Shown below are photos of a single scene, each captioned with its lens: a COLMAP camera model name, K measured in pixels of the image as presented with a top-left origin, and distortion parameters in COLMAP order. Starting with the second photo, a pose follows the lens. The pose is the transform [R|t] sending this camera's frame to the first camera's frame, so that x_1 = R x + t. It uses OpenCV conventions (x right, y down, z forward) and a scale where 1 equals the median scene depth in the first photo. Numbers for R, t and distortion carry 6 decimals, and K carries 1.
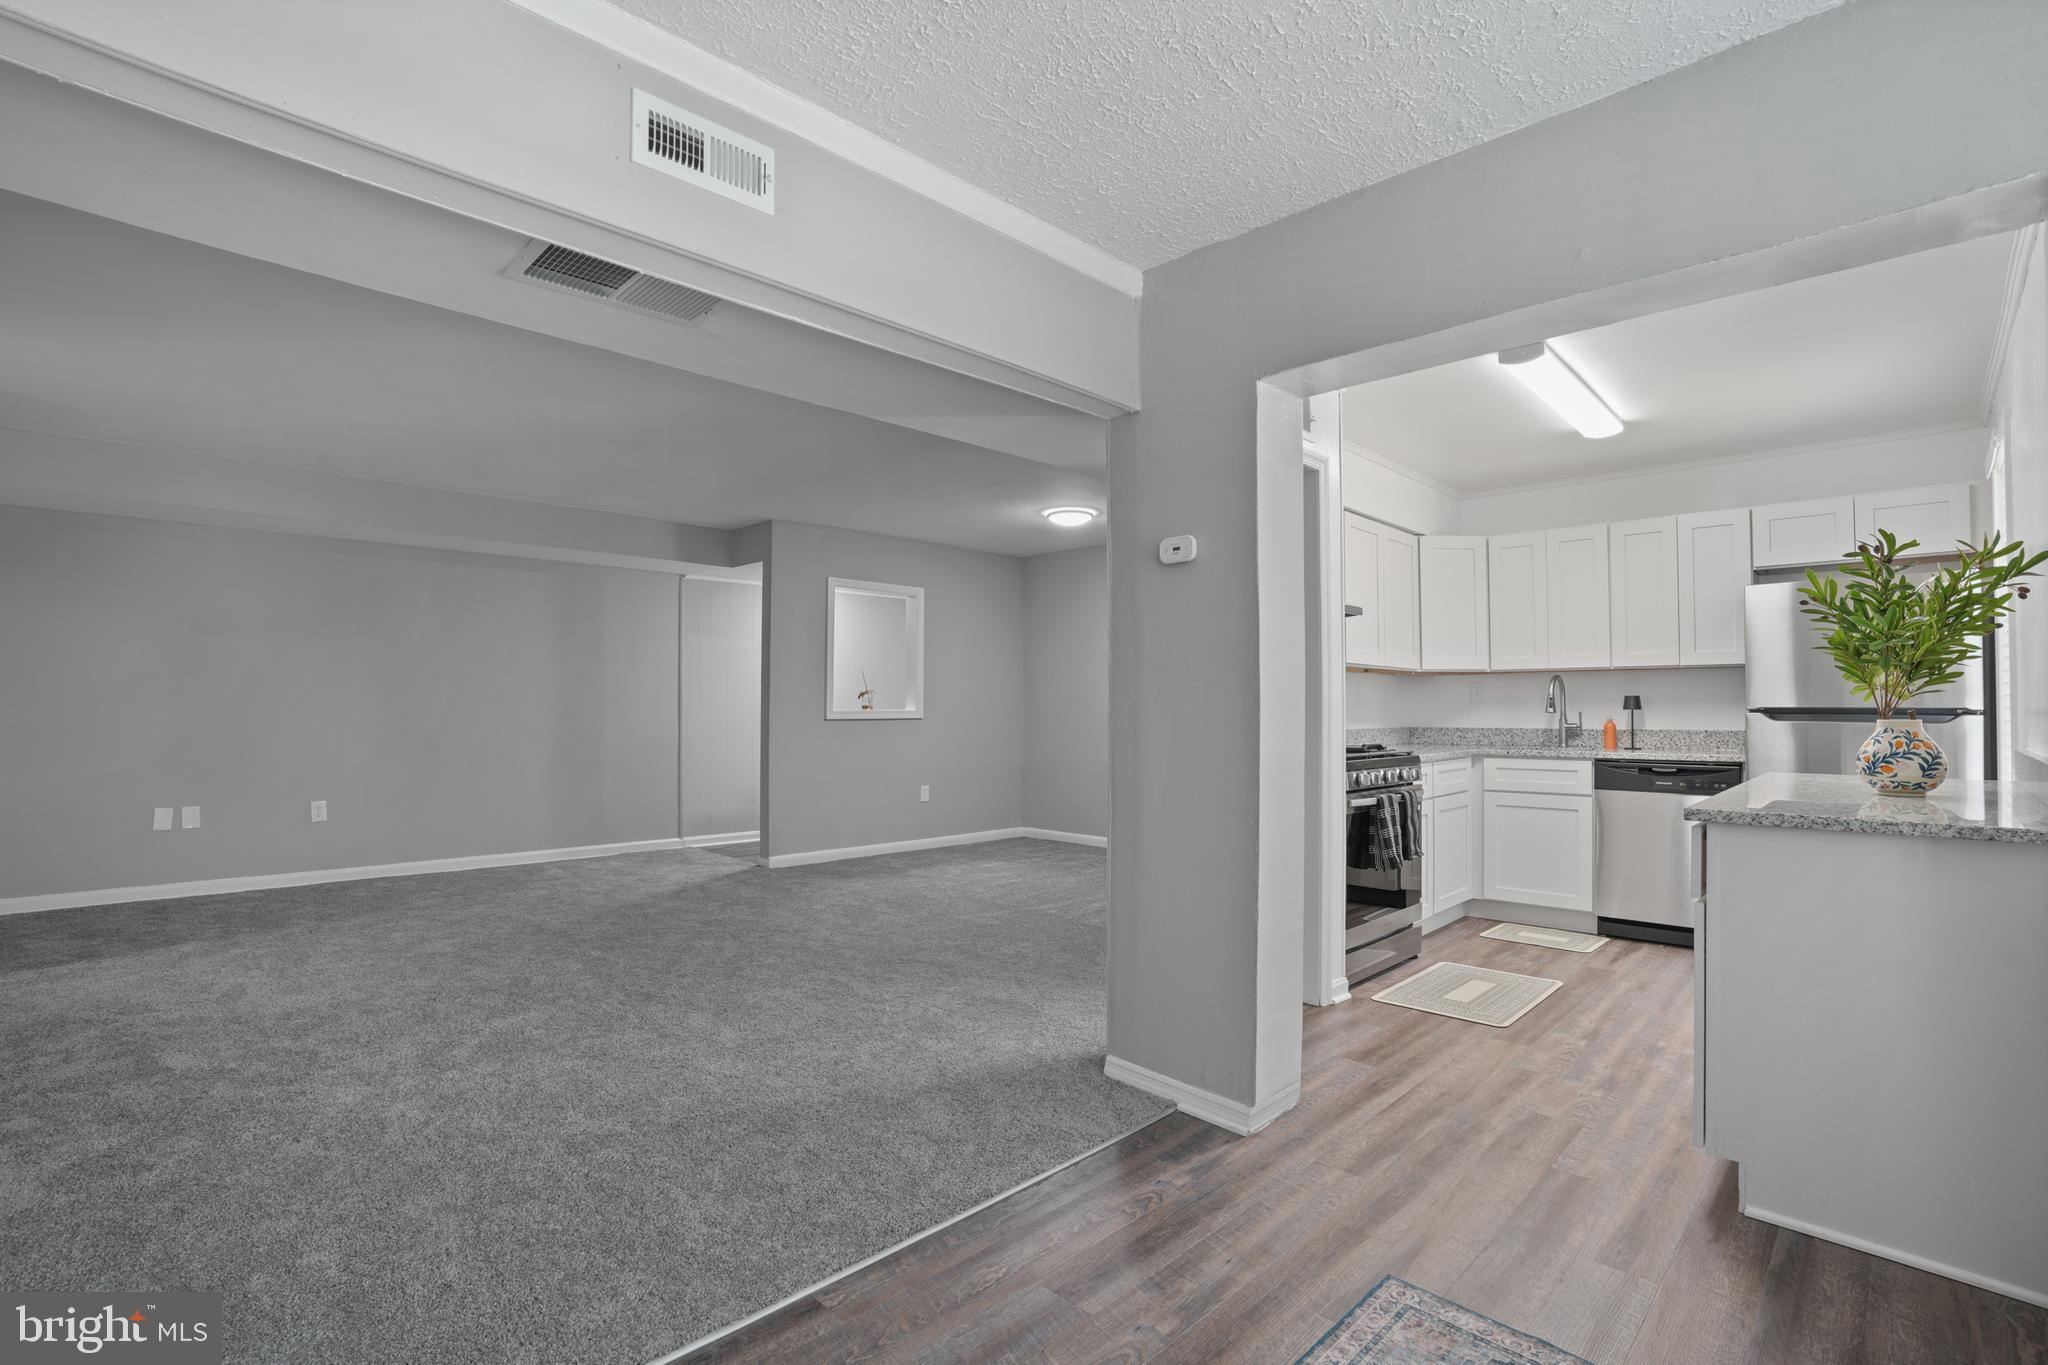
lens RADIAL K [[948.7, 0, 1014.1], [0, 948.7, 681.8], [0, 0, 1]] dist [-0.088028, 0.037786]
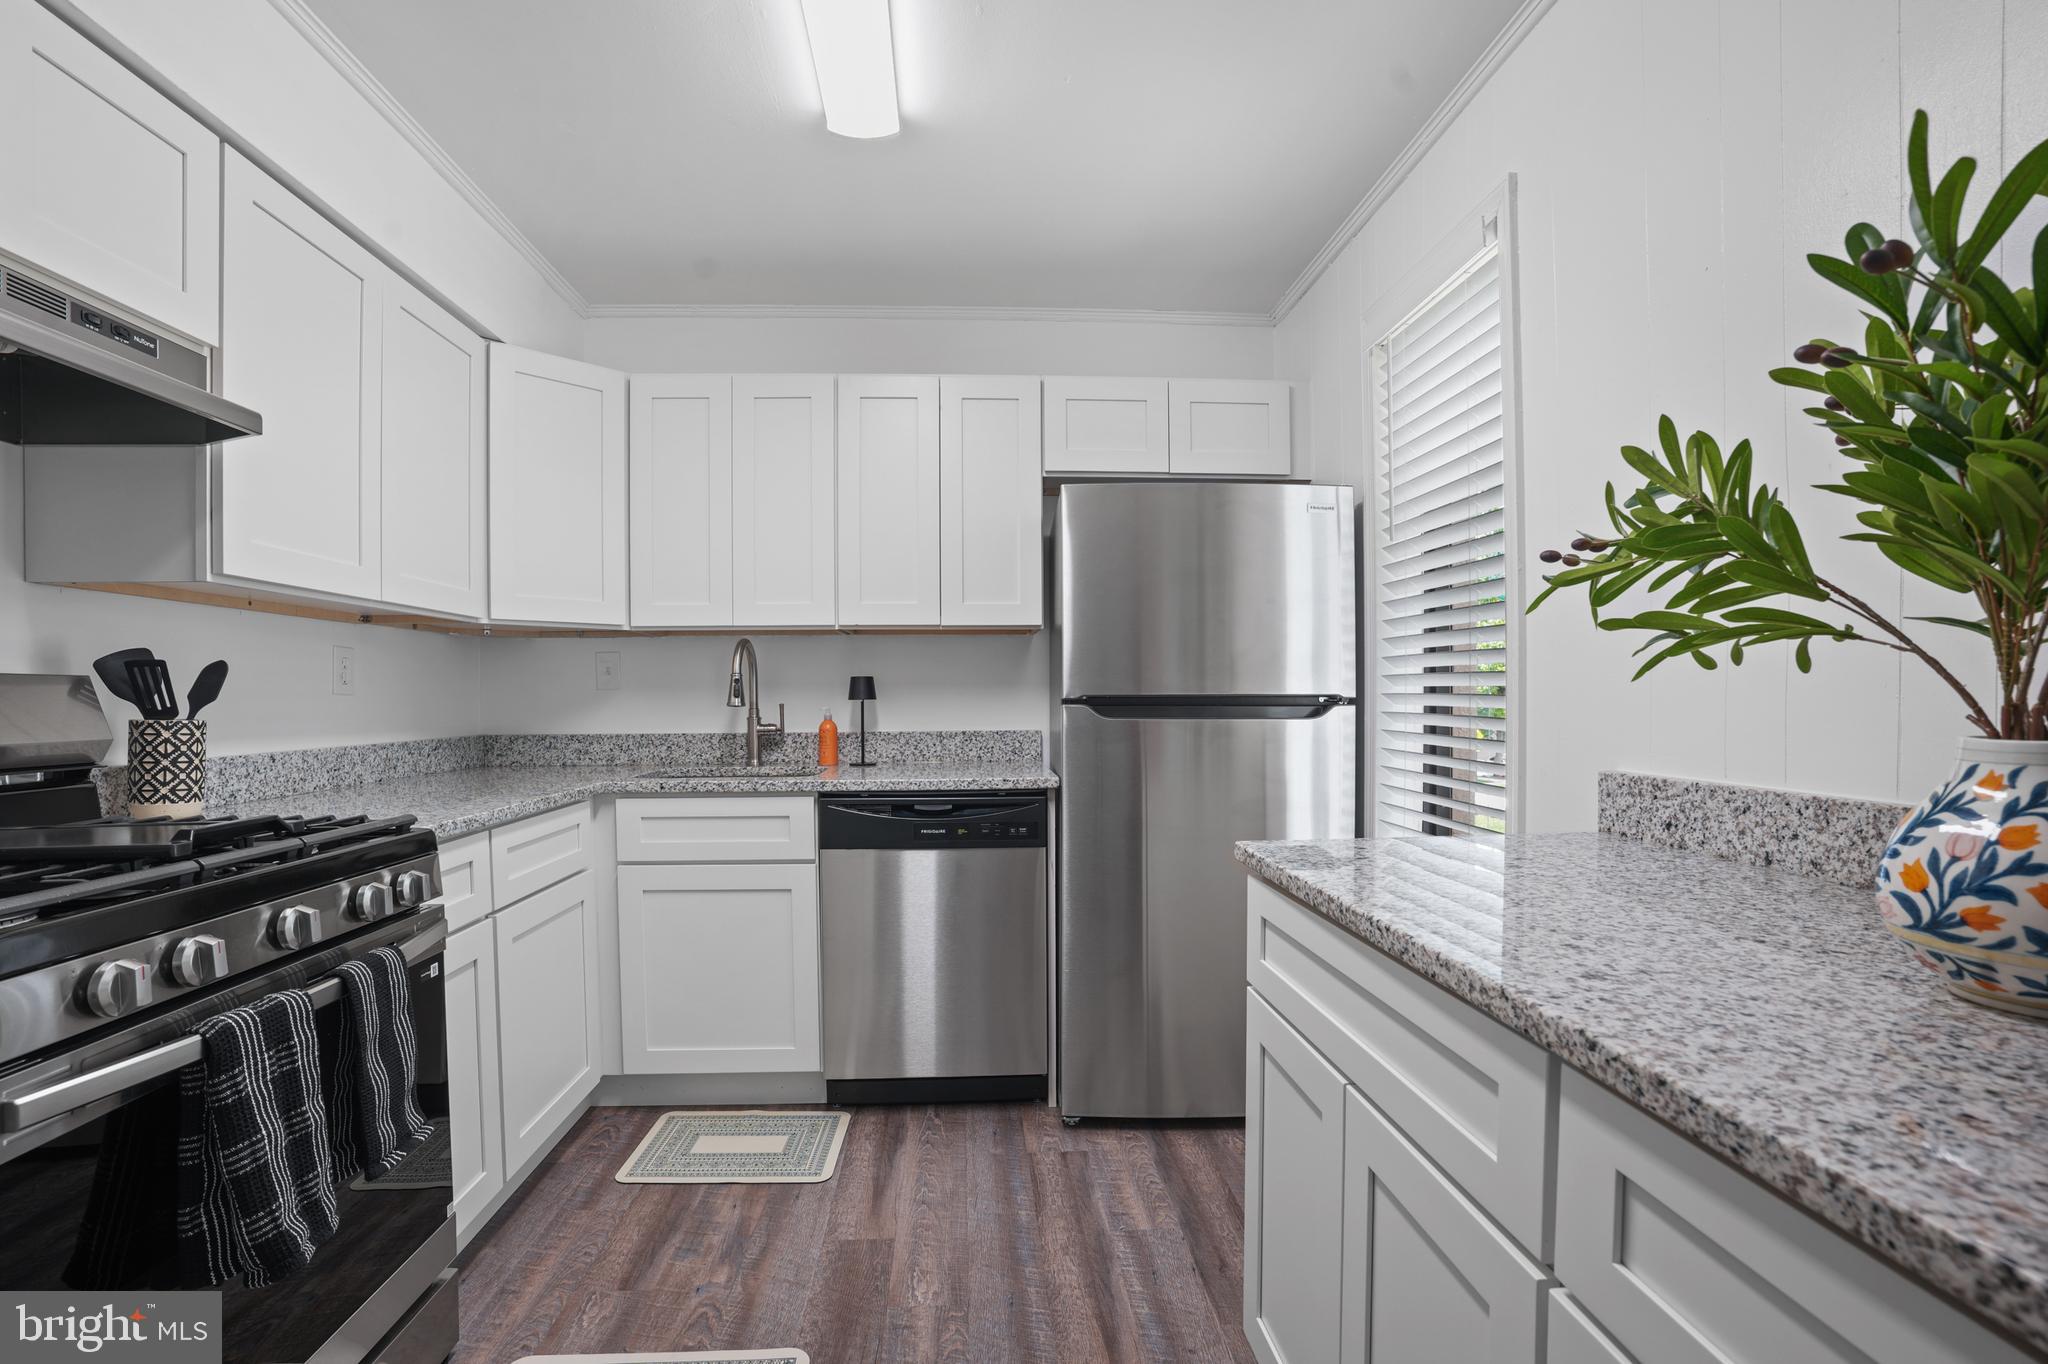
lens RADIAL K [[955.8, 0, 1008.5], [0, 955.8, 715.3], [0, 0, 1]] dist [-0.089303, 0.037925]
pose [[0.668270, -0.021006, 0.743622, 0.271501], [-0.013922, 0.999073, 0.040734, 0.013842], [-0.743788, -0.037574, 0.667358, 0.508047]]
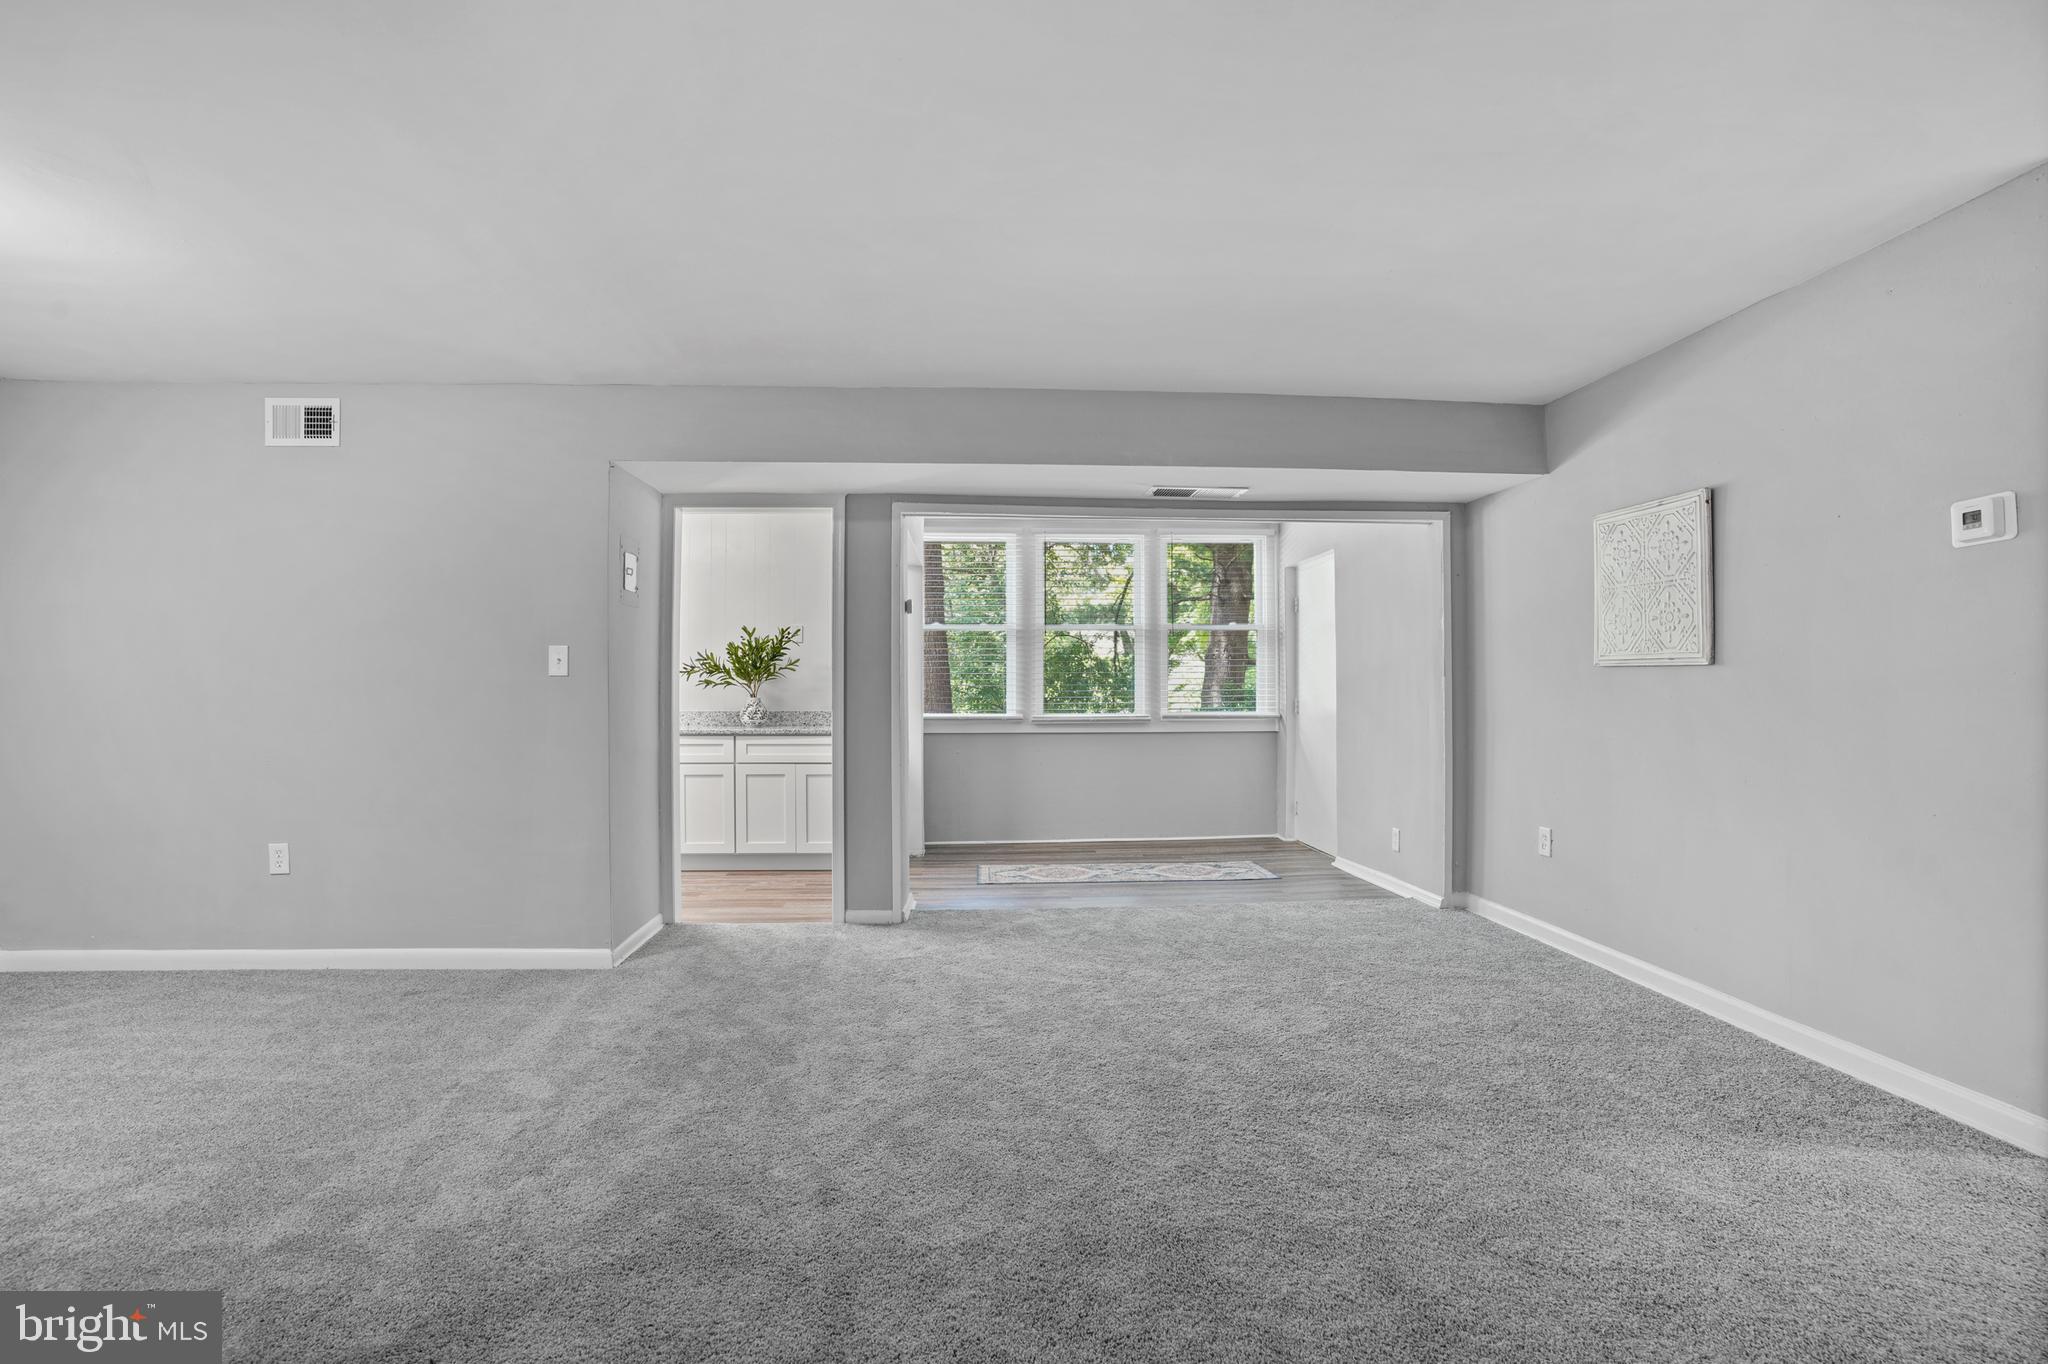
lens RADIAL K [[948.7, 0, 1014.1], [0, 948.7, 681.3], [0, 0, 1]] dist [-0.088028, 0.037786]
pose [[-0.750125, 0.006630, 0.661263, -0.636661], [-0.017251, 0.999413, -0.029590, 0.030151], [-0.661071, -0.033604, -0.749571, 1.209741]]
